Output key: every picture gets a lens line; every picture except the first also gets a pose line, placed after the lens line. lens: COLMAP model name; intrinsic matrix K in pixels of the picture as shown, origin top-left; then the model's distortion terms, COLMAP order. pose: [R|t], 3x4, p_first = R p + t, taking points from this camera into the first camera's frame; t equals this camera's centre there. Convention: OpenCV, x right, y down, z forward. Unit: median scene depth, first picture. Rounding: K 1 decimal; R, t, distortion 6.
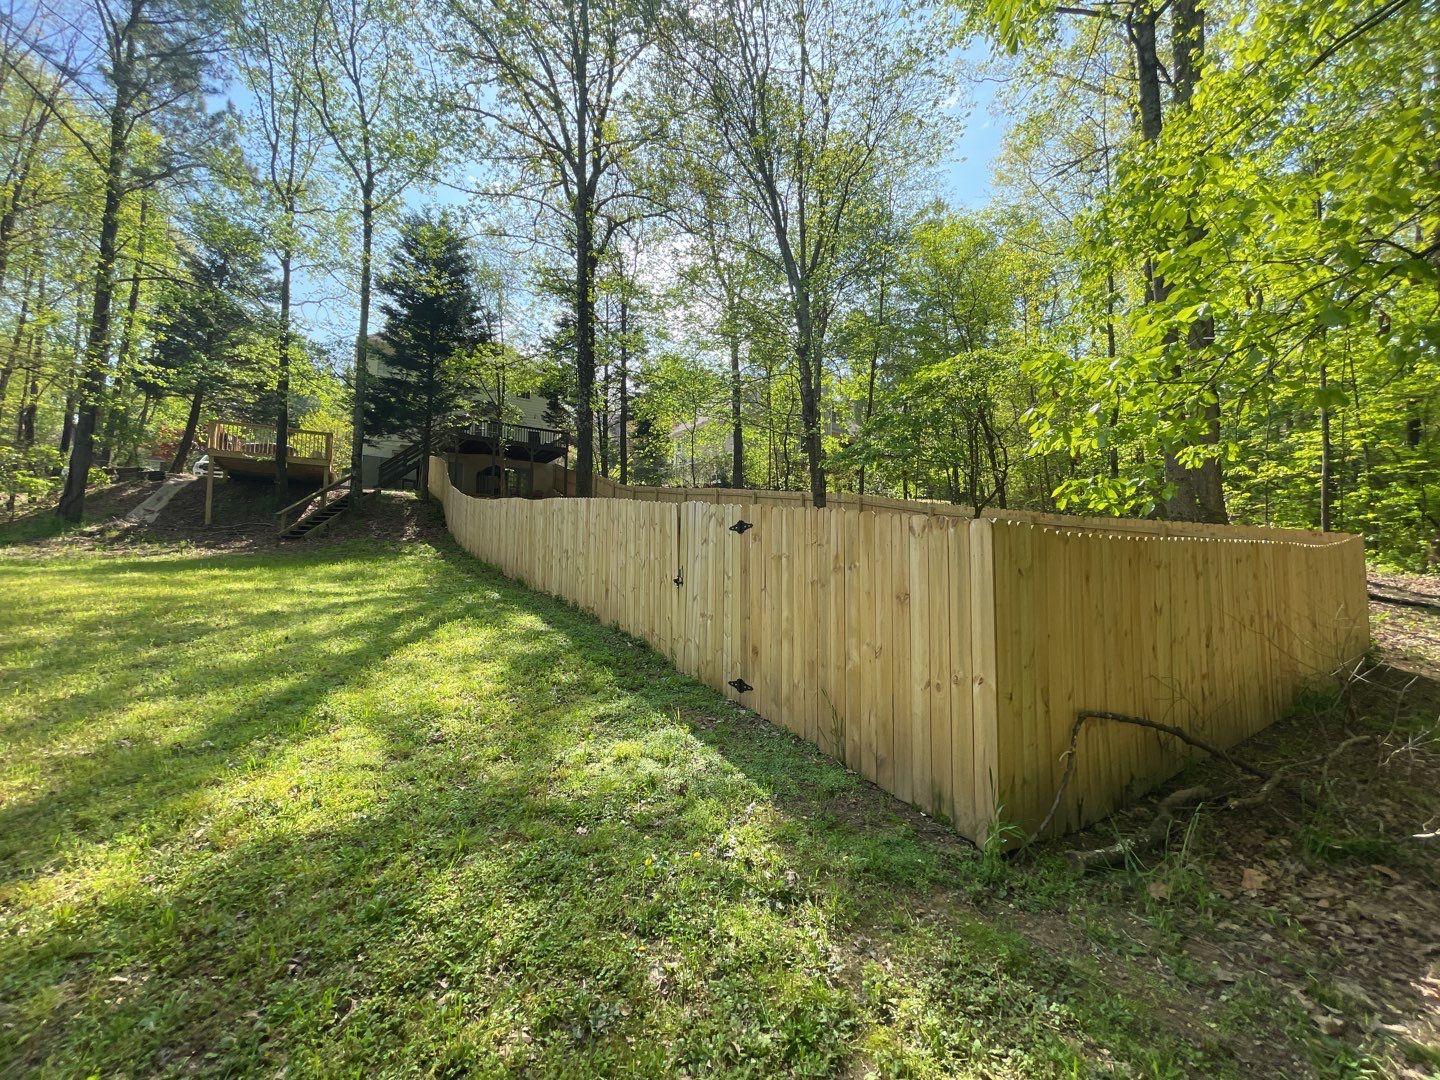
lens RADIAL K [[585.8, 0, 718.6], [0, 585.8, 537.9], [0, 0, 1]] dist [-0.001957, 0.000174]
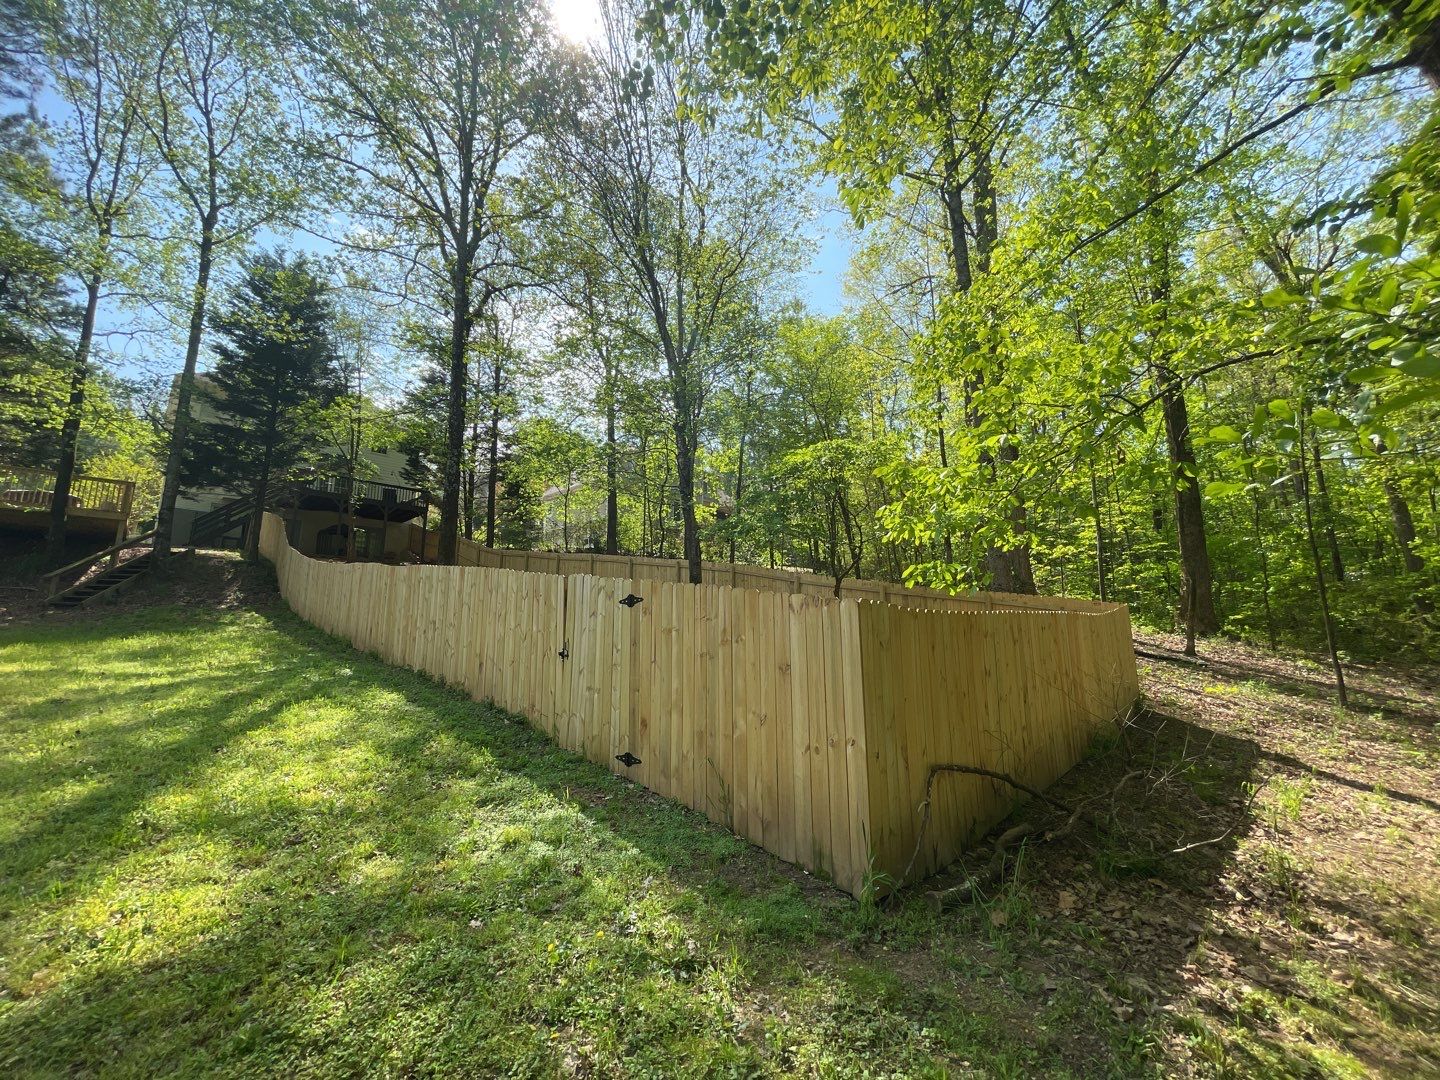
lens RADIAL K [[585.8, 0, 718.6], [0, 585.8, 537.9], [0, 0, 1]] dist [-0.001957, 0.000174]
pose [[0.975599, 0.023014, 0.218349, -0.016004], [0.000759, 0.994132, -0.108173, -0.007029], [-0.219557, 0.105699, 0.969857, -0.021829]]
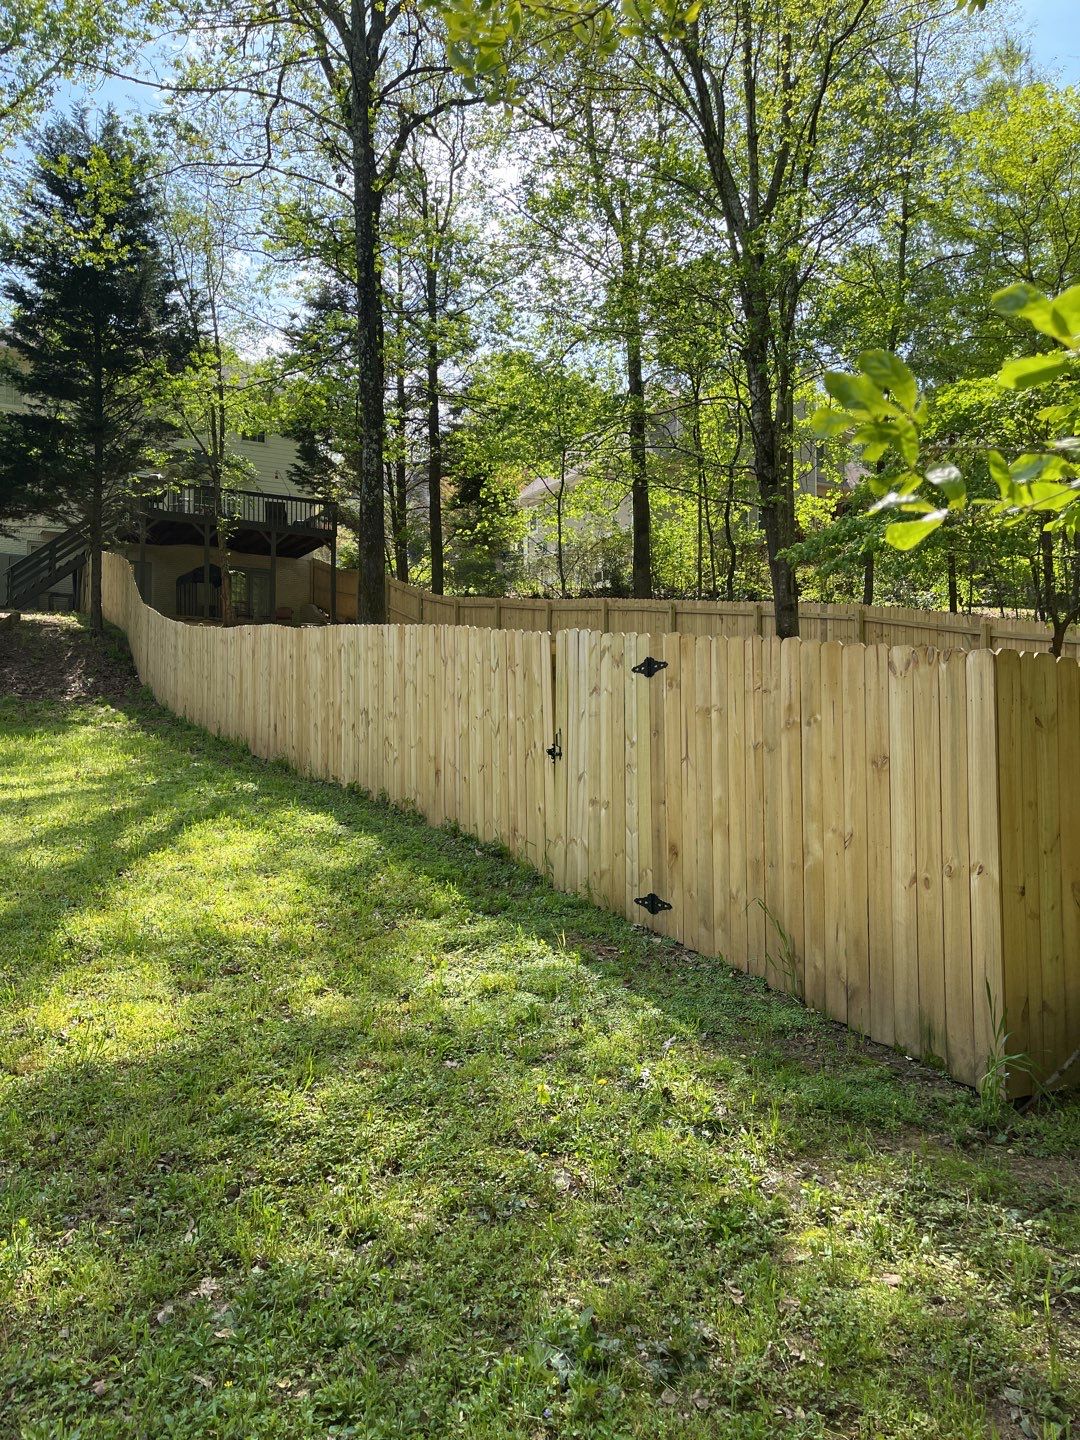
lens RADIAL K [[1096.9, 0, 547.8], [0, 1096.9, 718.2], [0, 0, 1]] dist [0.088164, -0.131697]
pose [[0.998357, -0.017199, -0.054649, -0.004191], [0.018739, 0.999438, 0.027798, 0.000996], [0.054140, -0.028776, 0.998119, -0.104525]]
